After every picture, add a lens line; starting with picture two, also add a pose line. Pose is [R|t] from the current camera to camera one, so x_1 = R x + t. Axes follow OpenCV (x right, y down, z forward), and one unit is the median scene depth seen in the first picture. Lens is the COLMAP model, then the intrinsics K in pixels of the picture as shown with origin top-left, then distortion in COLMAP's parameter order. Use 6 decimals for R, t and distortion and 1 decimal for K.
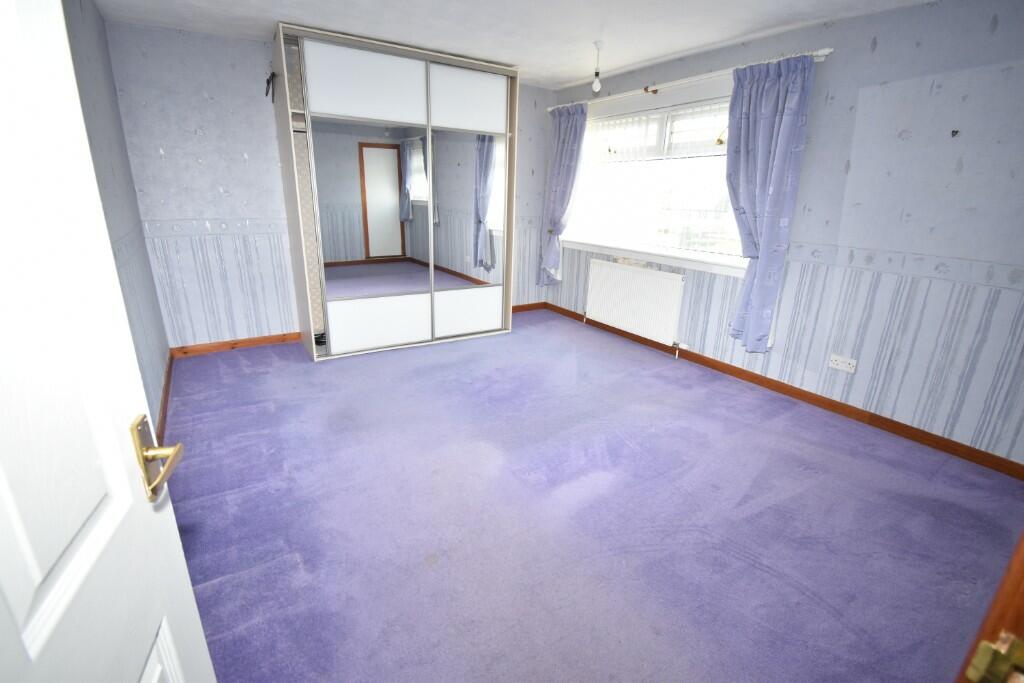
lens RADIAL K [[457.0, 0, 506.7], [0, 457.0, 339.7], [0, 0, 1]] dist [0.002627, -0.015145]
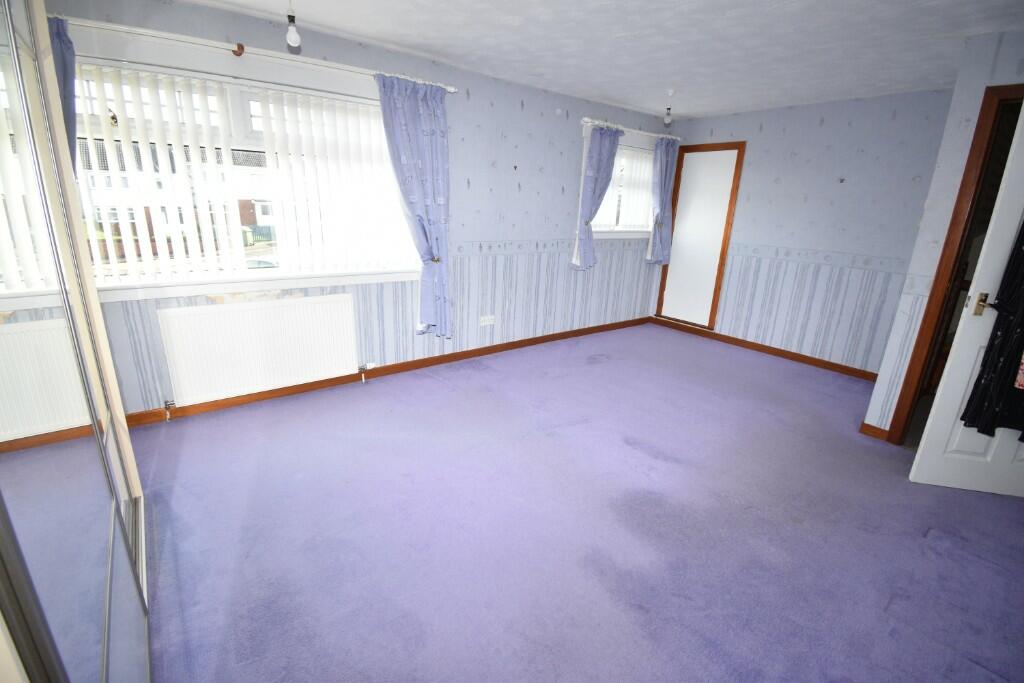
lens RADIAL K [[457.0, 0, 506.7], [0, 457.0, 339.7], [0, 0, 1]] dist [0.002627, -0.015145]
pose [[-0.085952, -0.300173, 0.950004, -0.571374], [0.272462, 0.910102, 0.312216, -0.285235], [-0.958320, 0.285676, 0.003560, 0.832895]]
